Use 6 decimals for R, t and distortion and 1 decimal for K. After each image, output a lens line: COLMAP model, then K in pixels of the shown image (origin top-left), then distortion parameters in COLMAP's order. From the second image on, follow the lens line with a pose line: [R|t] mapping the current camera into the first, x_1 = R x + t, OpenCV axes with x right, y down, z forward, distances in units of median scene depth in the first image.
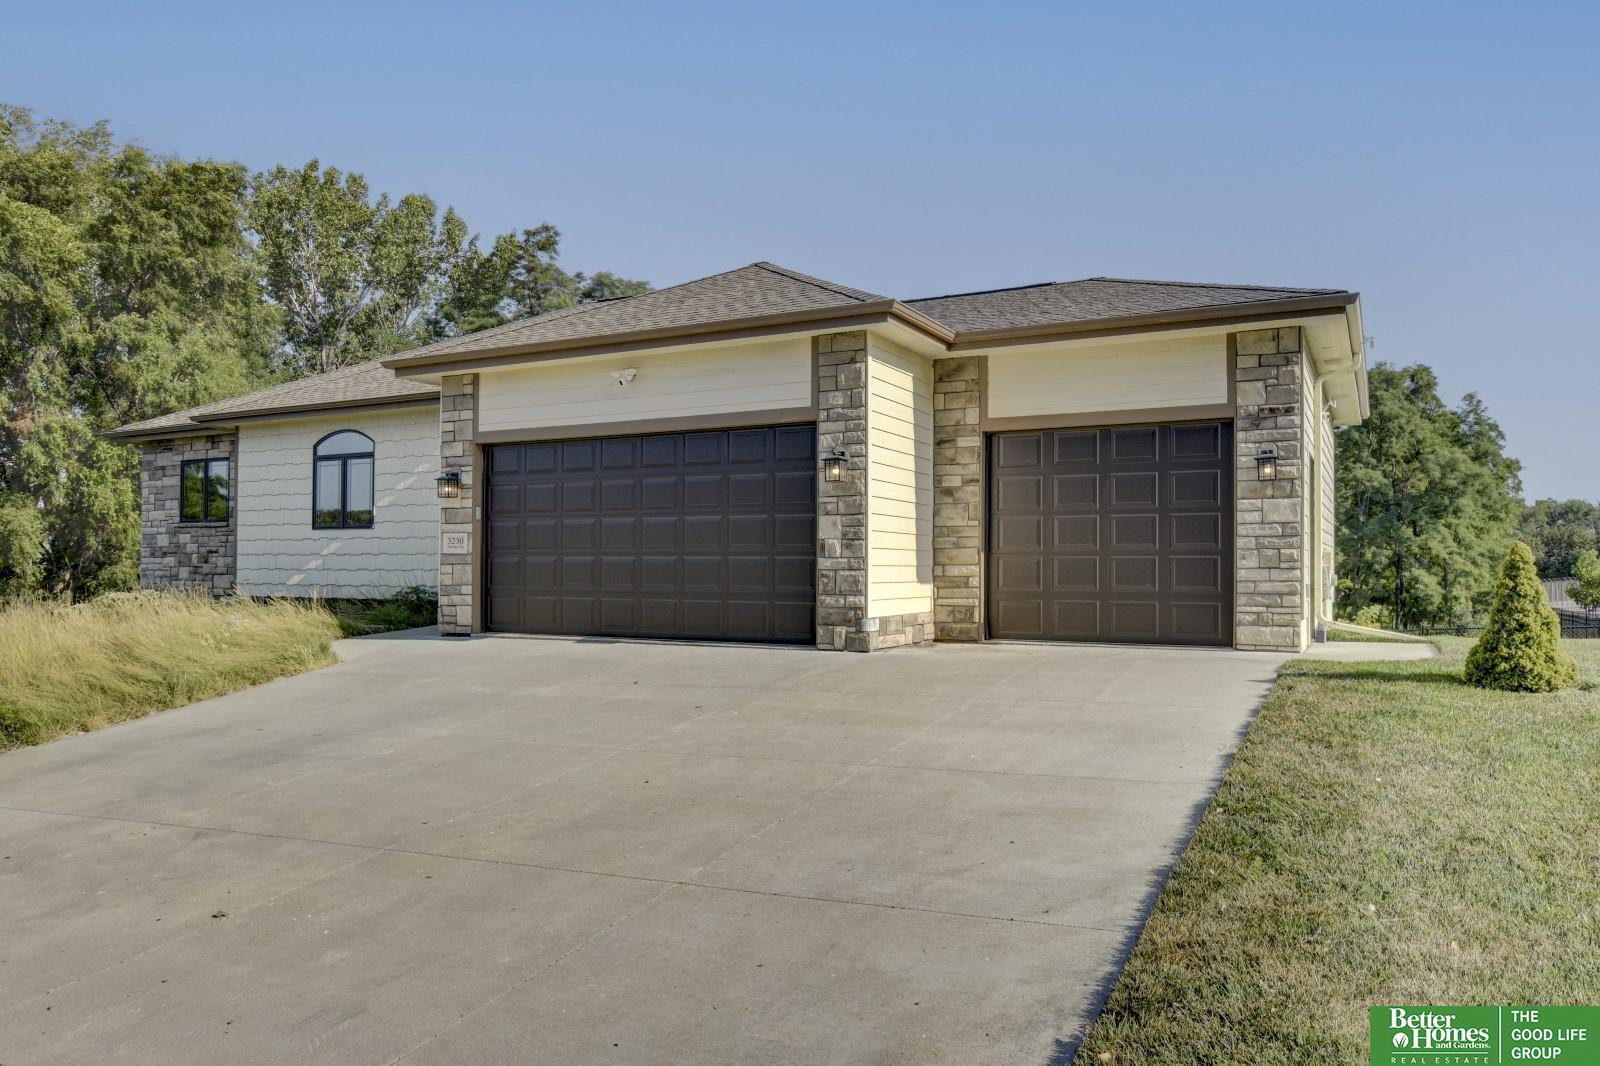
lens RADIAL K [[1093.5, 0, 830.0], [0, 1093.5, 548.9], [0, 0, 1]] dist [0.003082, -0.004123]
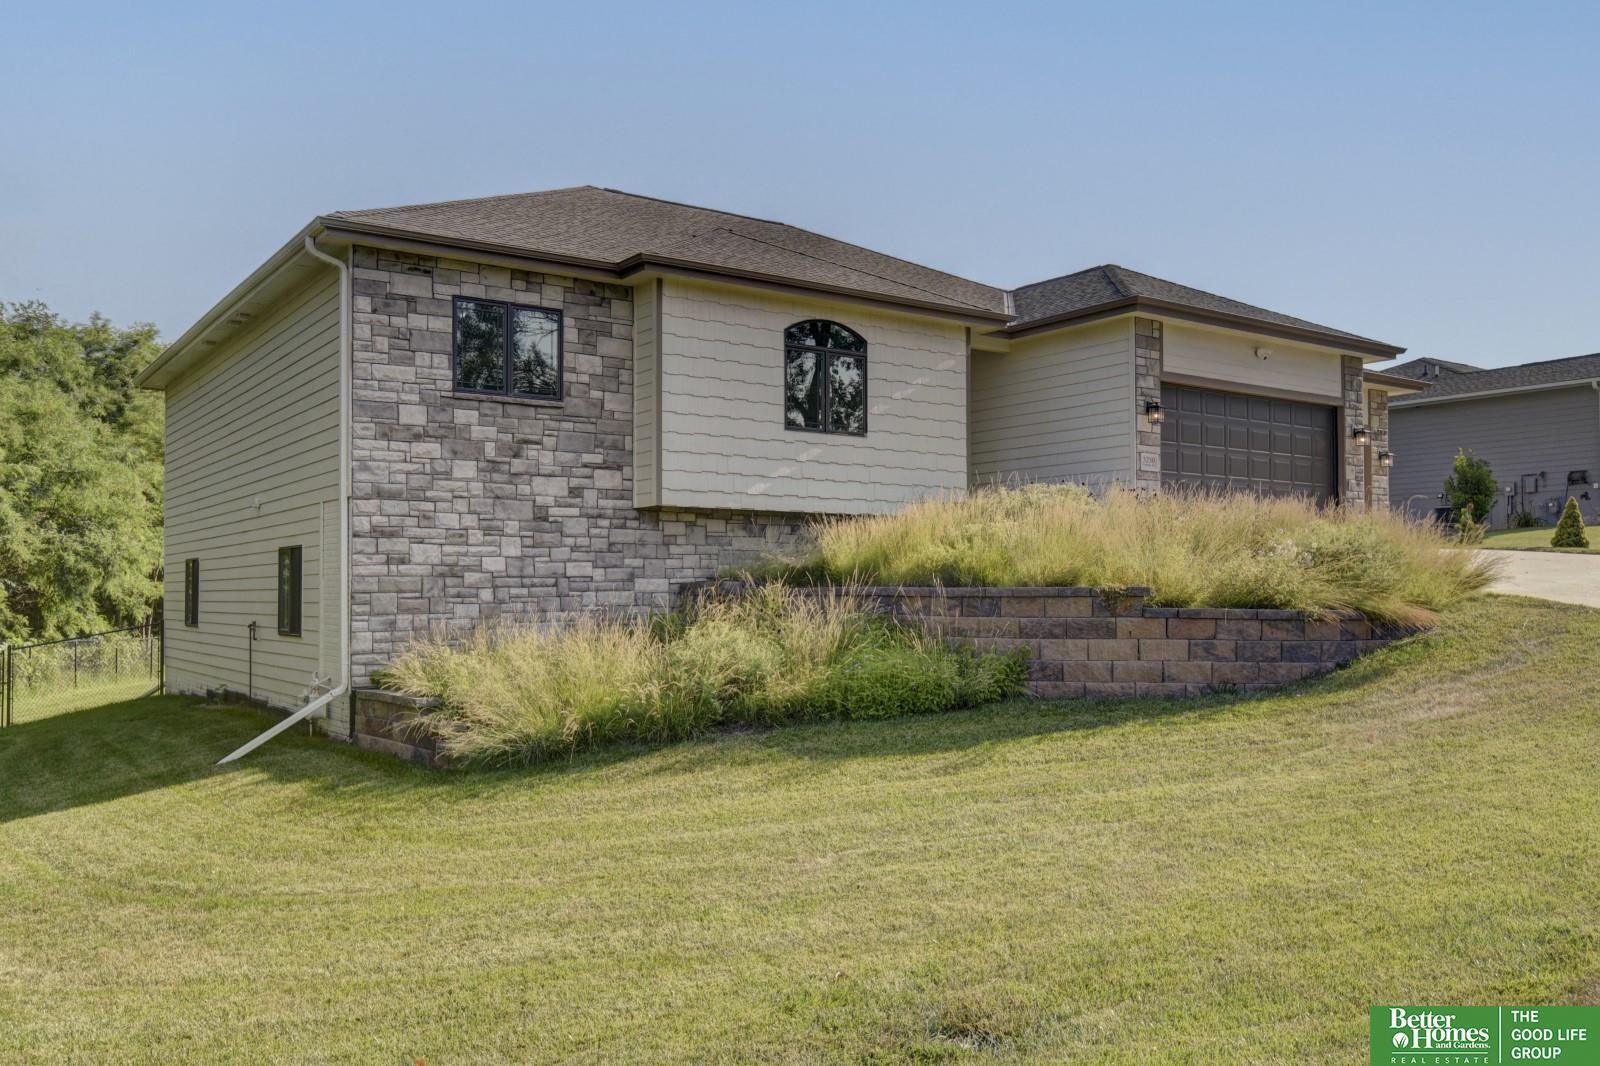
lens RADIAL K [[1263.2, 0, 804.7], [0, 1263.2, 546.6], [0, 0, 1]] dist [-0.002444, -0.002943]
pose [[0.461836, 0.027891, 0.886527, -1.716669], [-0.011977, 0.999610, -0.025209, 0.124304], [-0.886885, 0.001025, 0.461990, 0.705619]]
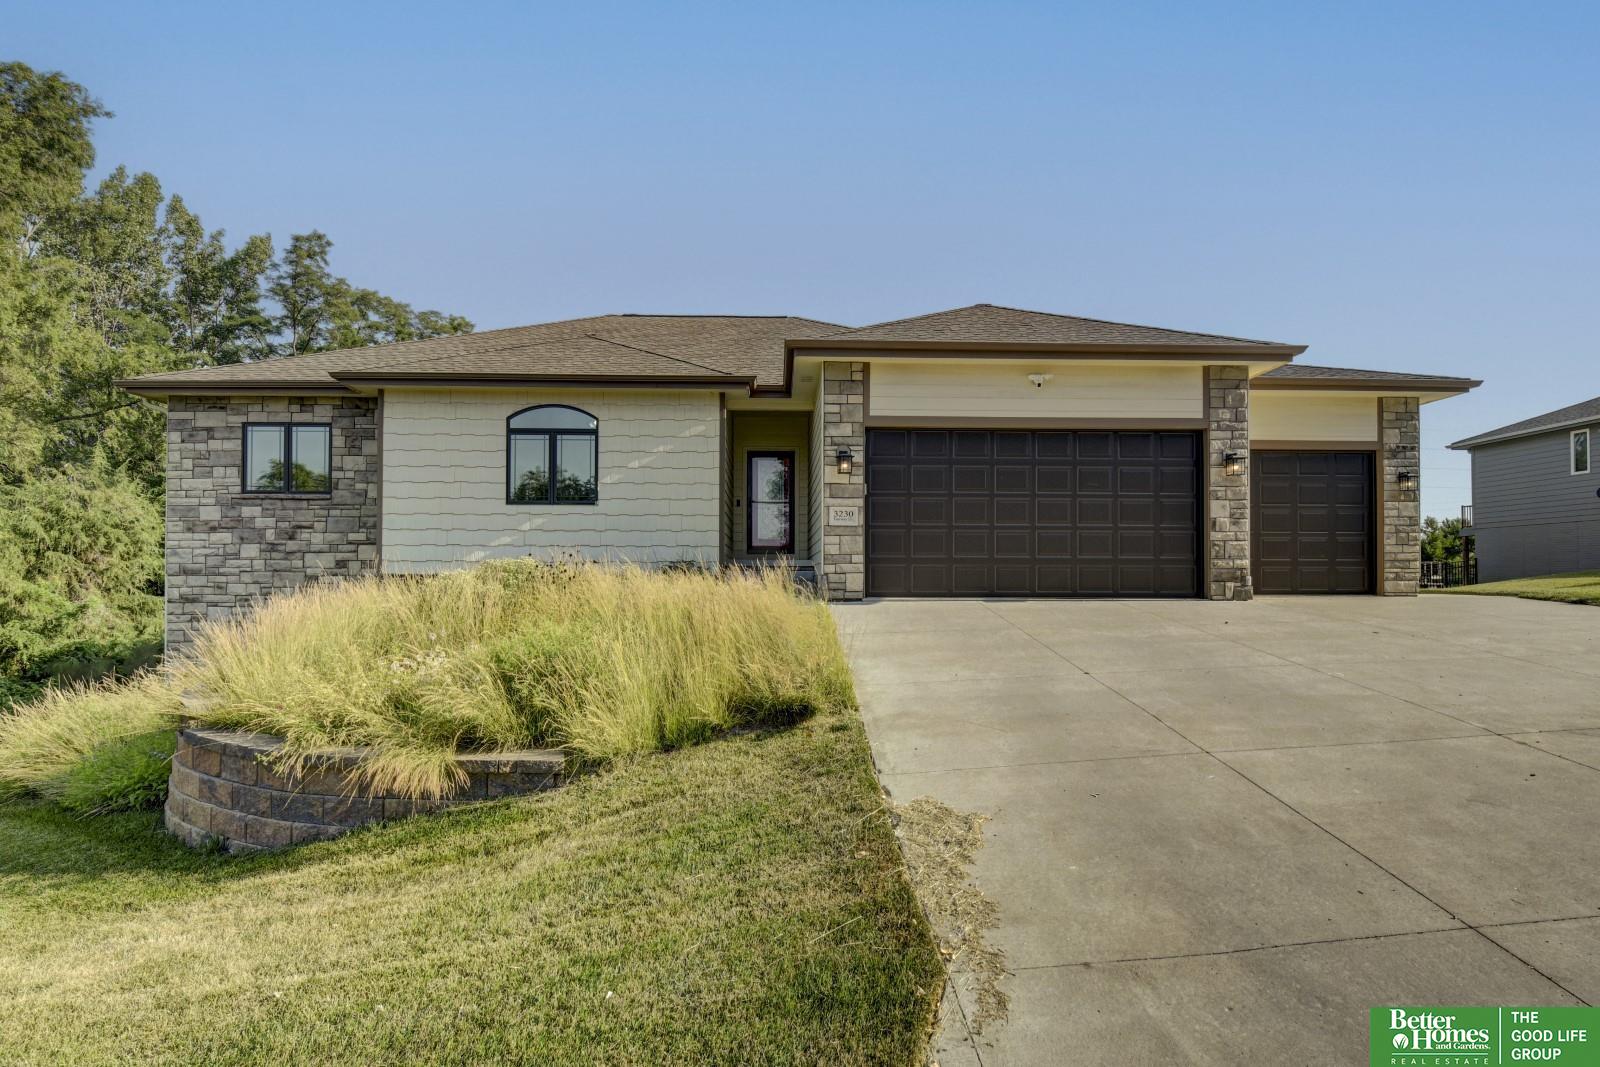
lens RADIAL K [[818.9, 0, 813.8], [0, 818.9, 563.5], [0, 0, 1]] dist [0.001286, -0.004305]
pose [[0.868548, 0.007472, 0.495549, -0.775099], [-0.007710, 0.999969, -0.001564, 0.043729], [-0.495545, -0.002463, 0.868579, 0.307691]]
